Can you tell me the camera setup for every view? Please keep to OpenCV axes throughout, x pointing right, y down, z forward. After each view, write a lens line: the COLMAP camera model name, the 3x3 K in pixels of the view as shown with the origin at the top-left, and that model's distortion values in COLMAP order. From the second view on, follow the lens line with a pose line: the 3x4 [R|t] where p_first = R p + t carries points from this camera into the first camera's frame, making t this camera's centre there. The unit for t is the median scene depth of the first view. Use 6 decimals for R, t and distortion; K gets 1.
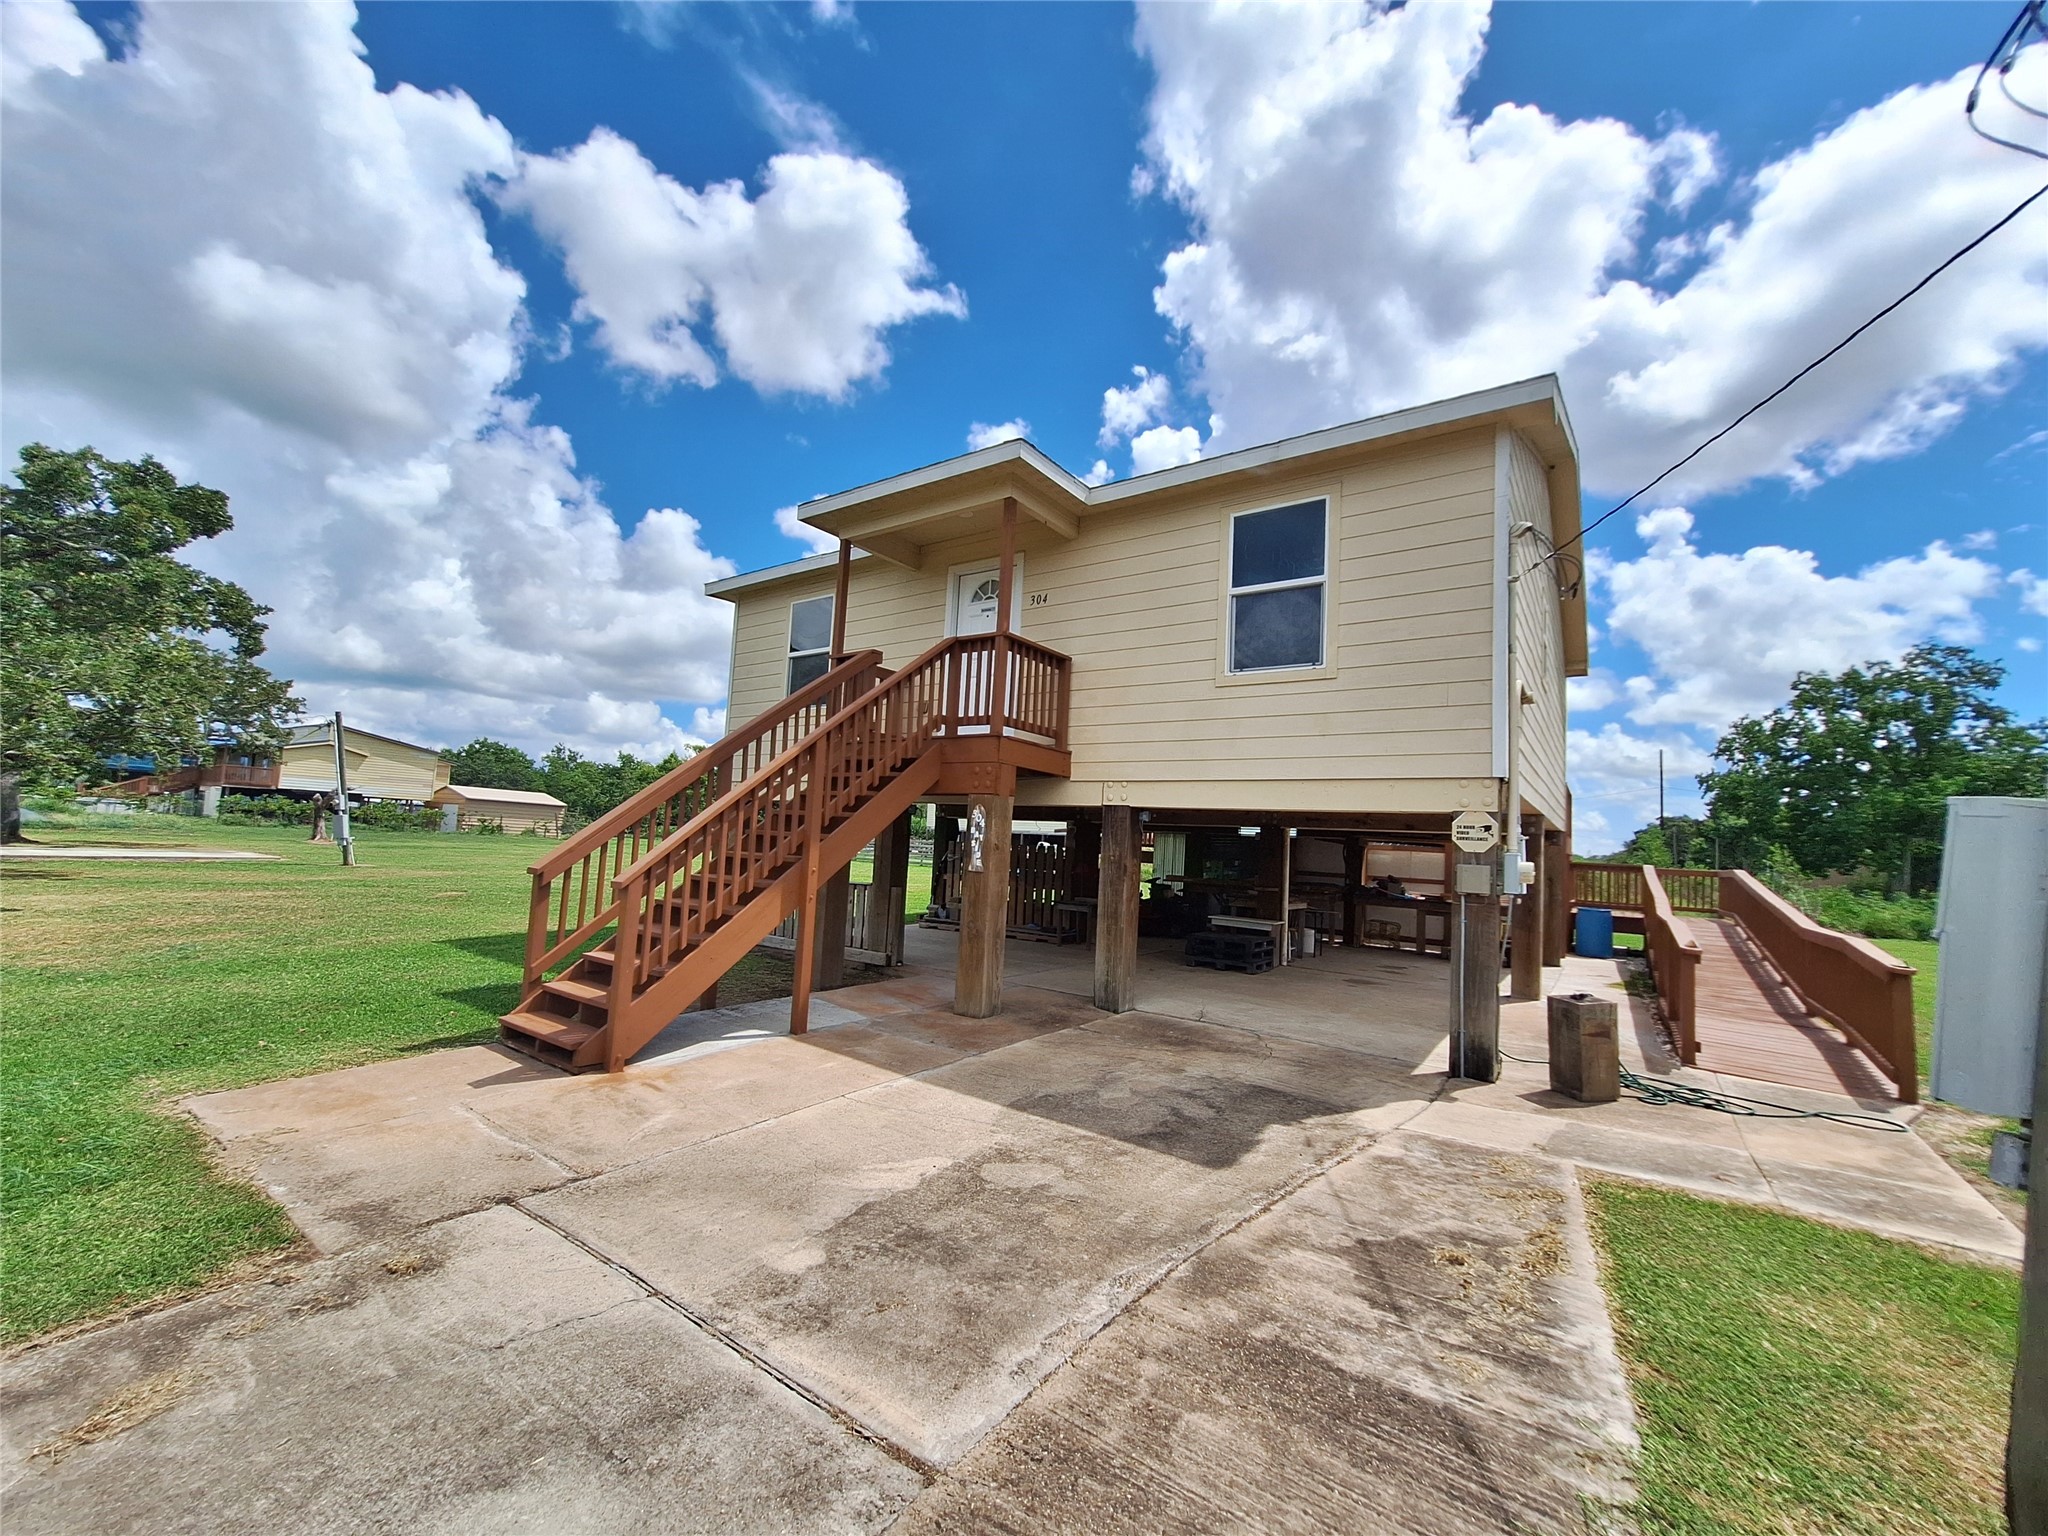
lens RADIAL K [[811.8, 0, 1054.2], [0, 811.8, 789.2], [0, 0, 1]] dist [0.001708, 0.000184]
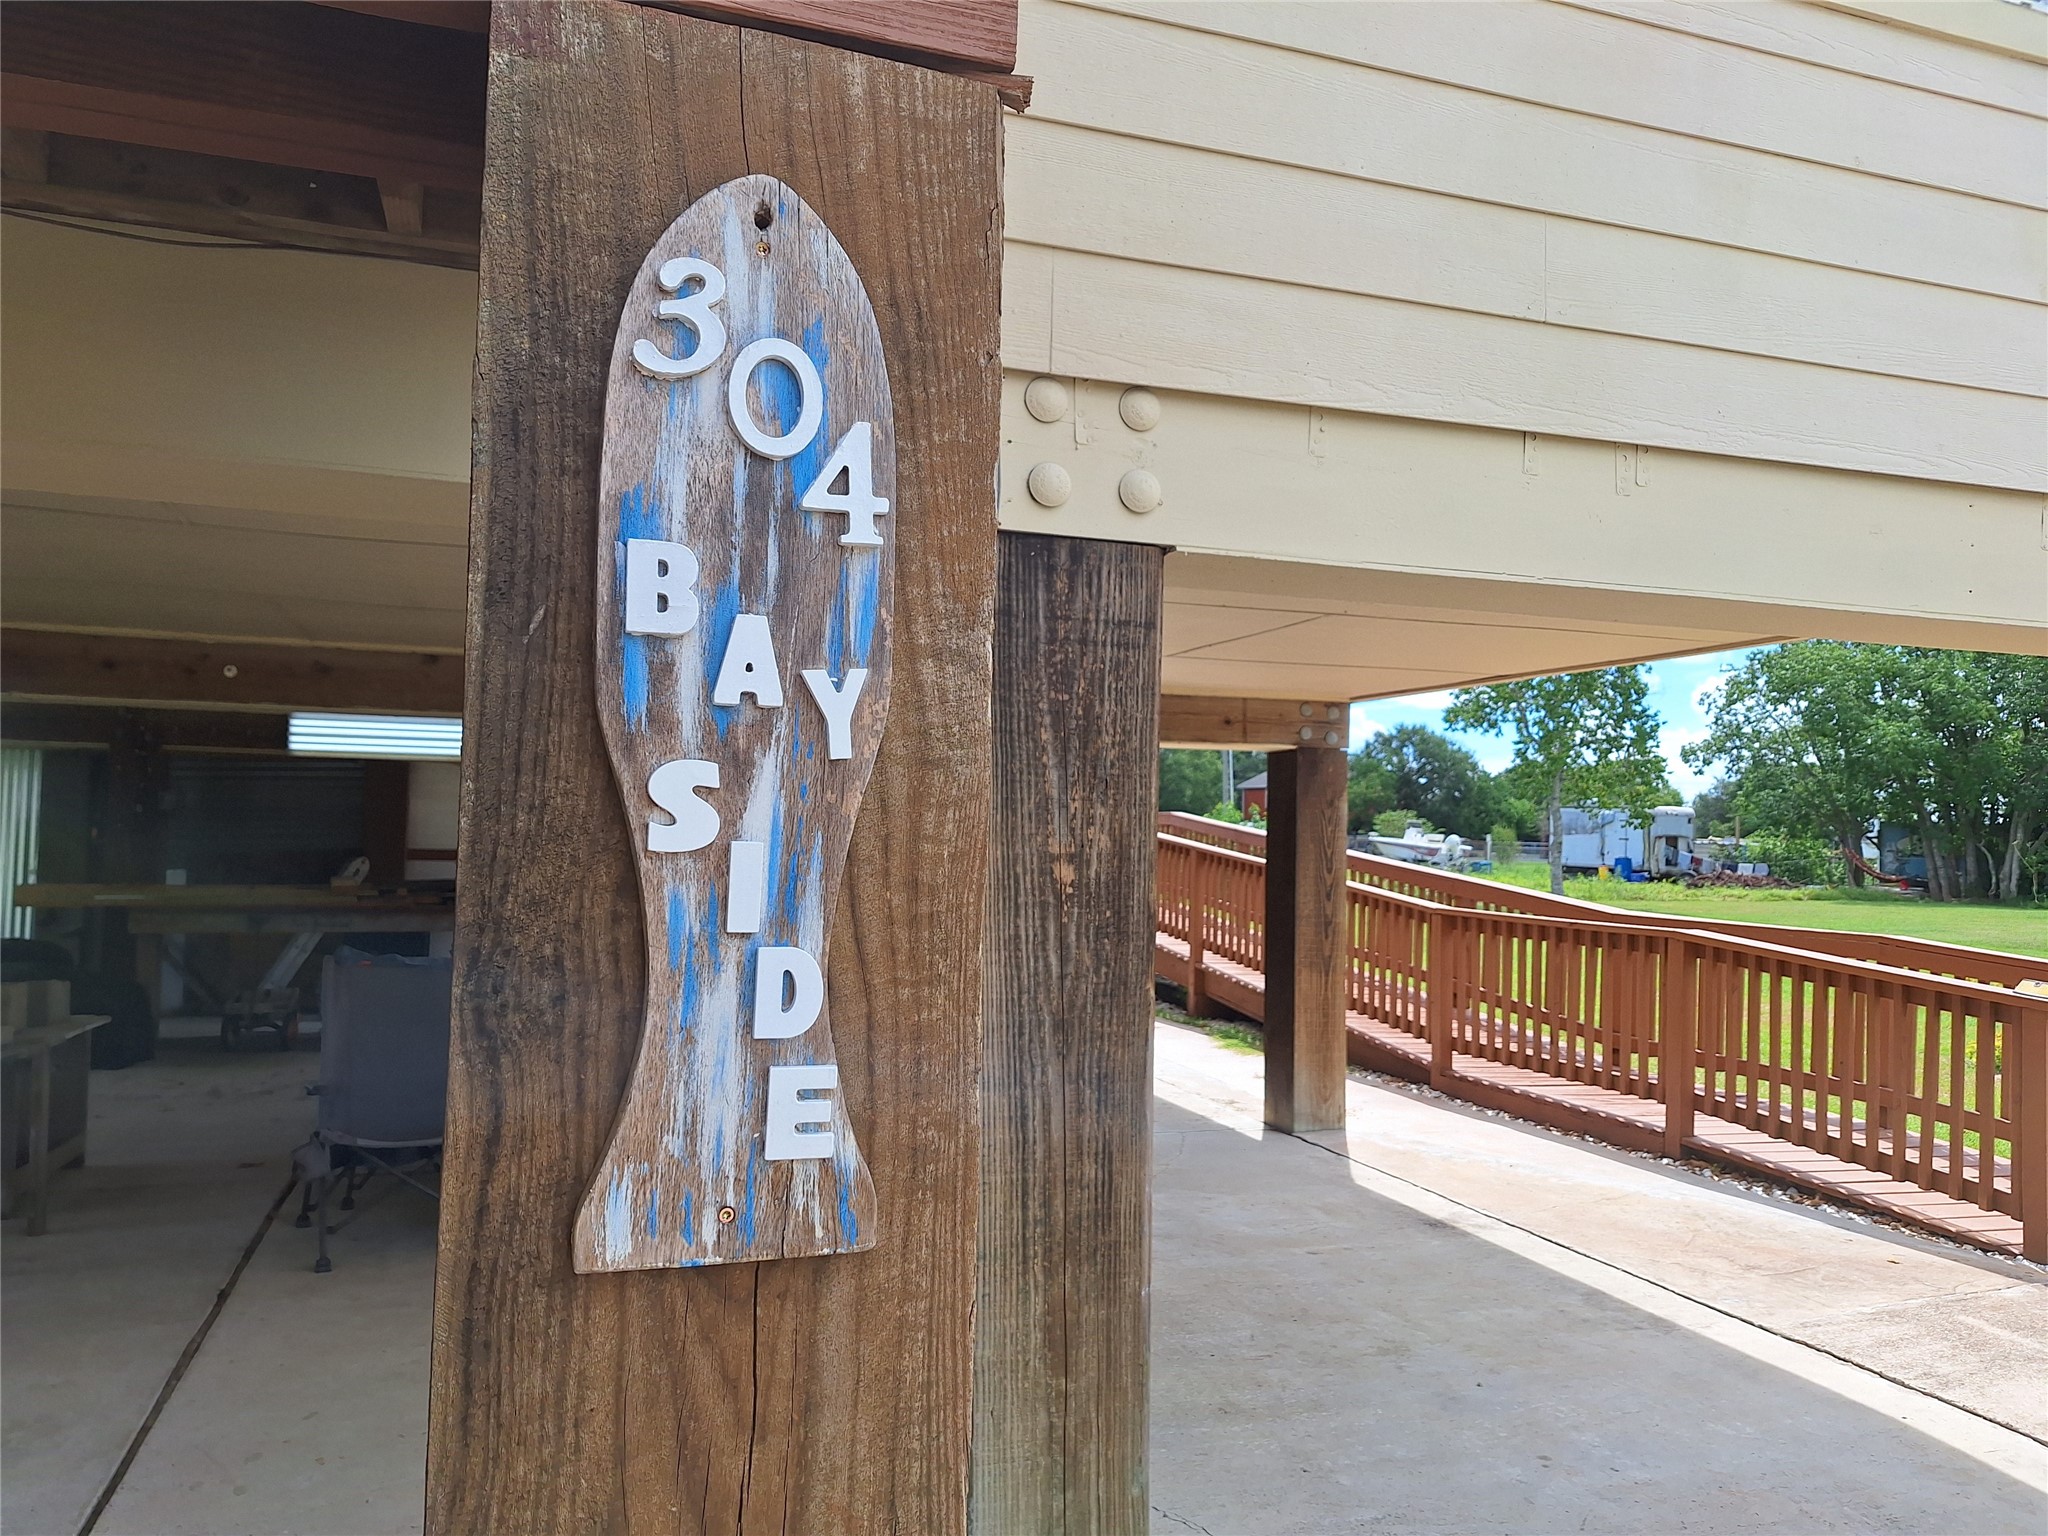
lens RADIAL K [[1418.4, 0, 1014.2], [0, 1418.4, 750.3], [0, 0, 1]] dist [0.107425, -0.120919]
pose [[0.589291, 0.004395, 0.807909, -0.153883], [-0.044595, 0.998638, 0.027095, 0.052168], [-0.806689, -0.051996, 0.588684, 0.821392]]
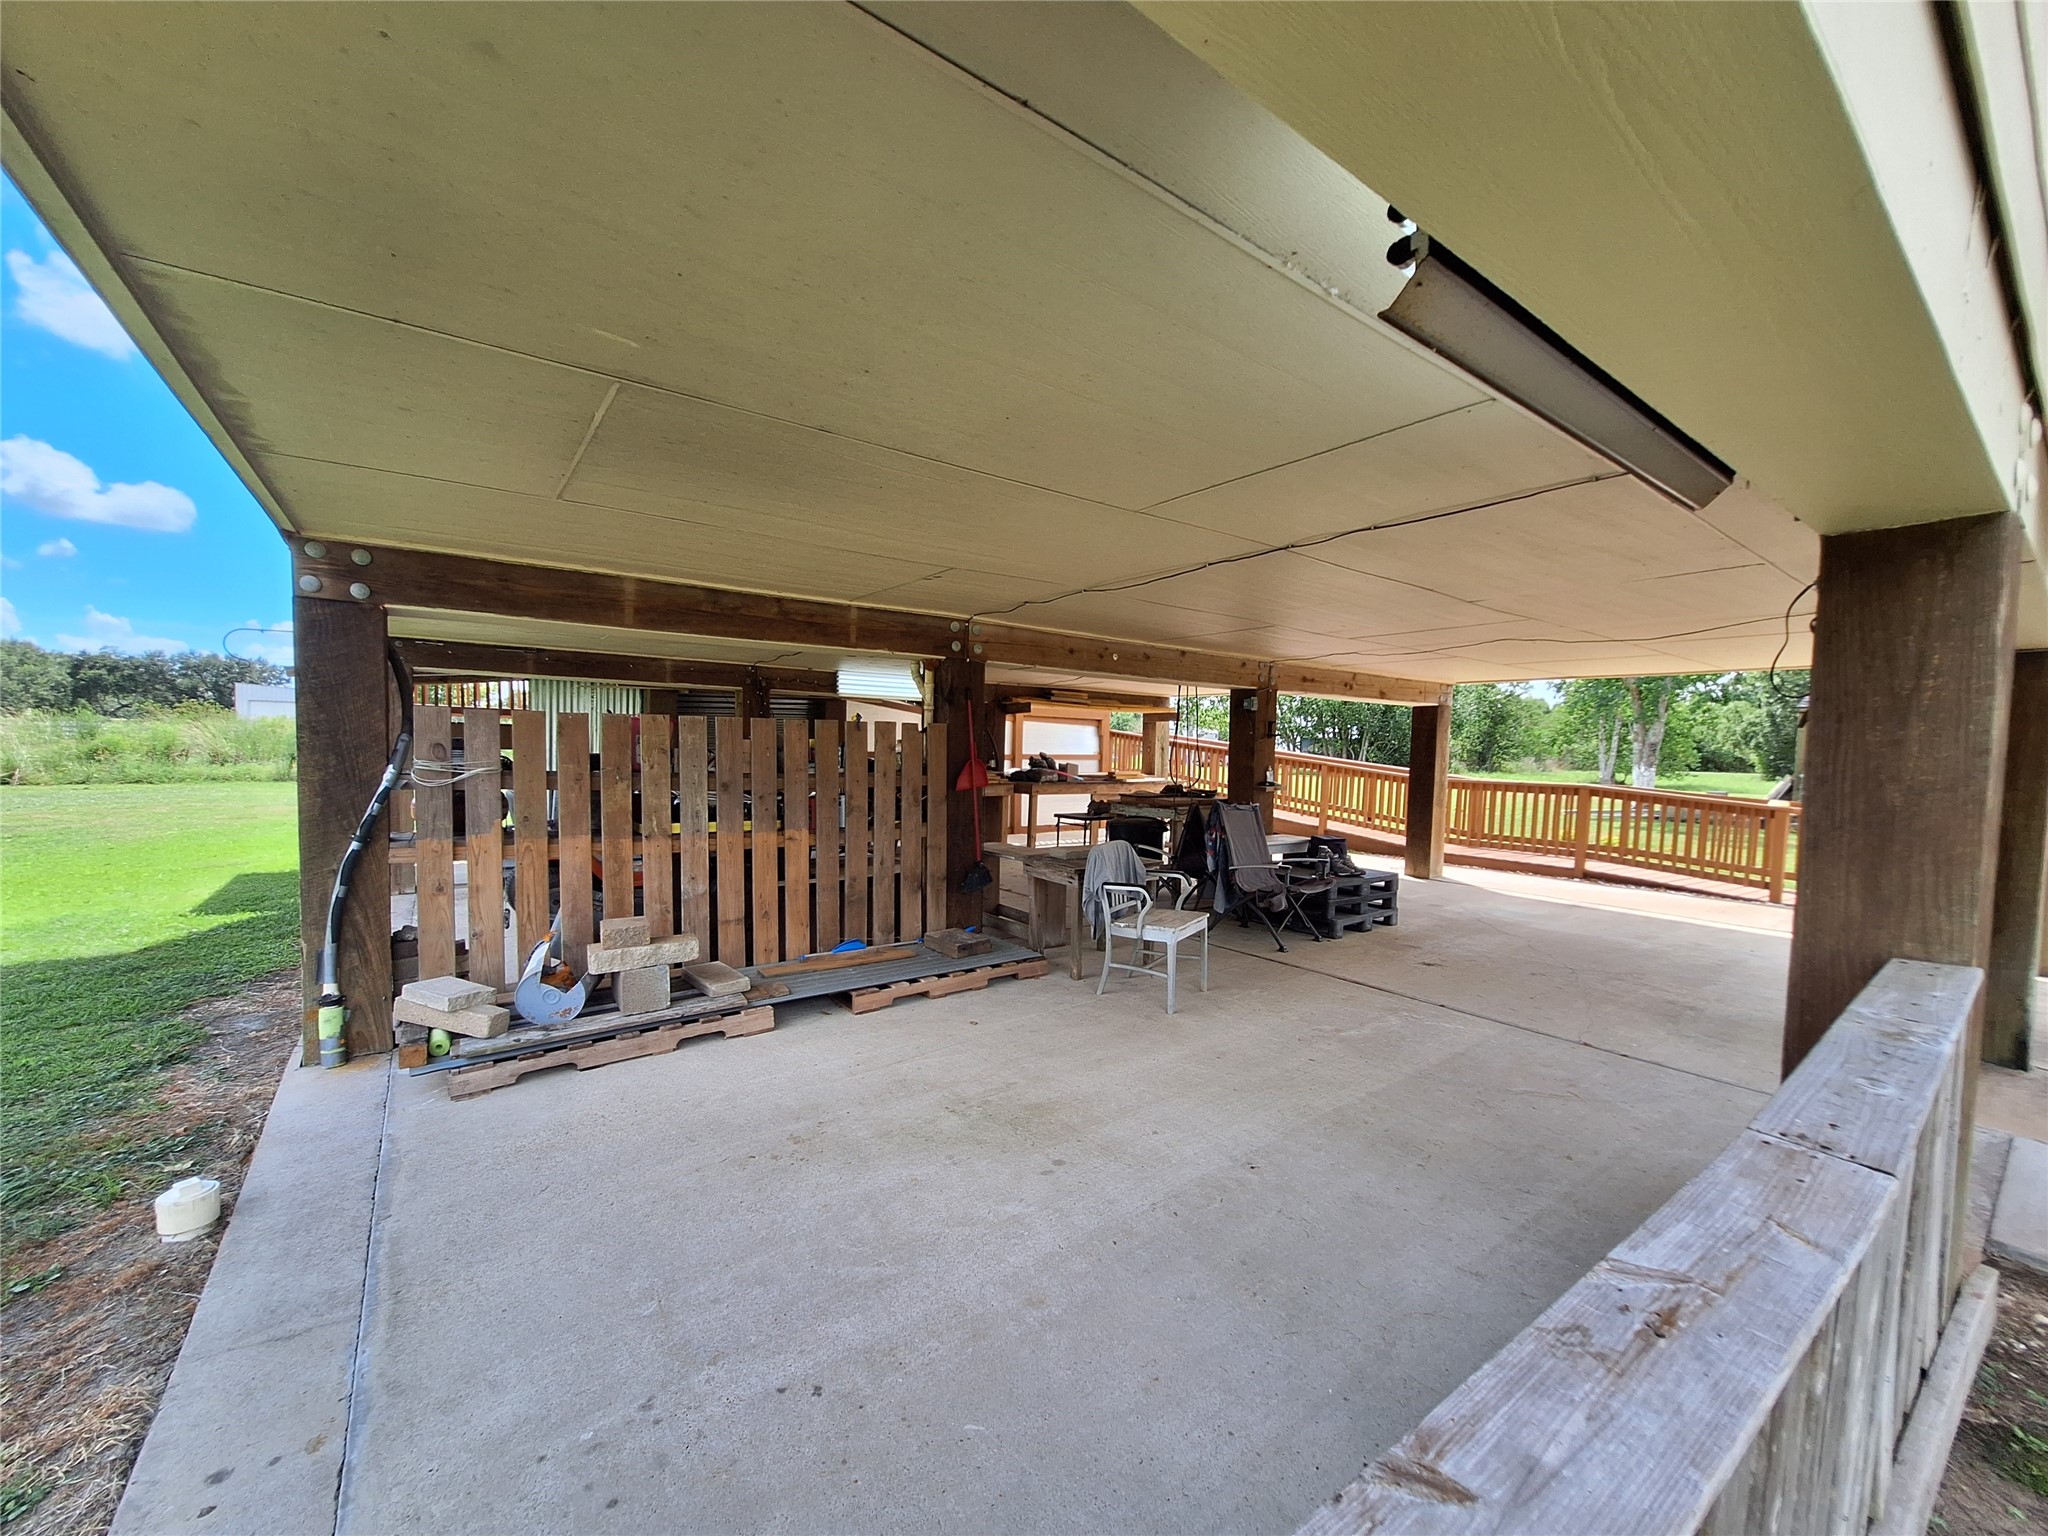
lens RADIAL K [[809.3, 0, 1046.7], [0, 809.3, 787.4], [0, 0, 1]] dist [0.000421, 0.000226]
pose [[0.312773, -0.094636, 0.945102, -0.546054], [-0.071565, 0.989848, 0.122801, 0.082235], [-0.947128, -0.106045, 0.302825, 1.380659]]
